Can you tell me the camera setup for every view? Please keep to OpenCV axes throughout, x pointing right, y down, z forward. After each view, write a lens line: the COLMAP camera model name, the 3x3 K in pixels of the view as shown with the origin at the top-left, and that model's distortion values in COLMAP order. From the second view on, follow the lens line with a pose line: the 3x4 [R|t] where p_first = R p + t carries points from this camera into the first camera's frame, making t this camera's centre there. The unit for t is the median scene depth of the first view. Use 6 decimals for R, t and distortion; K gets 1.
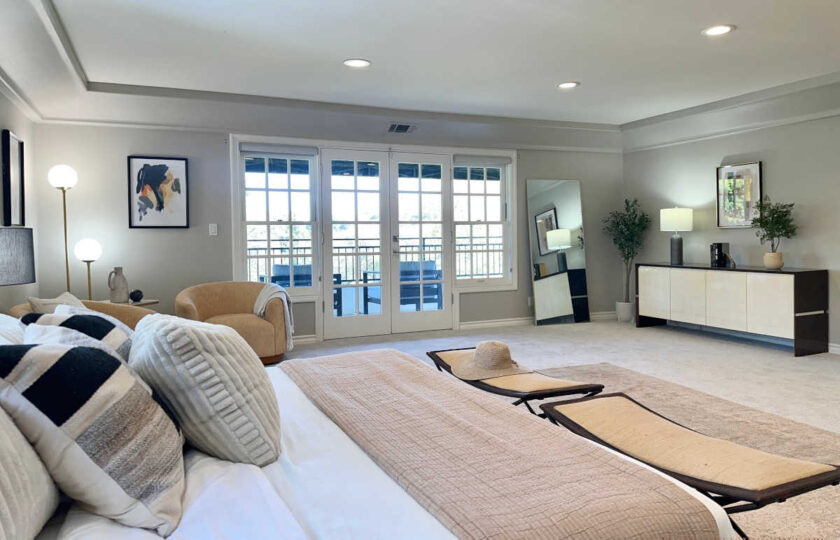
lens RADIAL K [[601.0, 0, 416.5], [0, 601.0, 262.3], [0, 0, 1]] dist [0.033469, -0.036851]
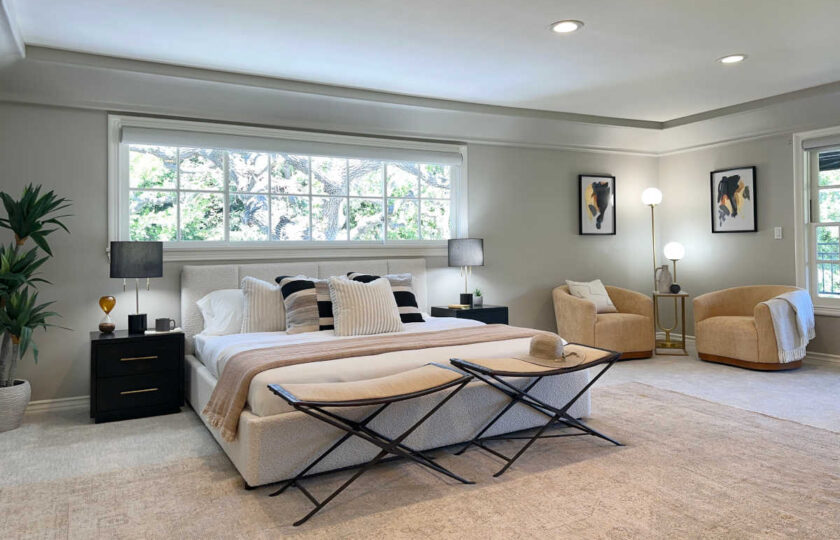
lens RADIAL K [[601.0, 0, 420.8], [0, 601.0, 272.0], [0, 0, 1]] dist [0.033469, -0.036851]
pose [[0.090416, 0.051496, -0.994572, 0.638723], [-0.027308, 0.998415, 0.049212, -0.023179], [0.995530, 0.022710, 0.091679, 0.328111]]
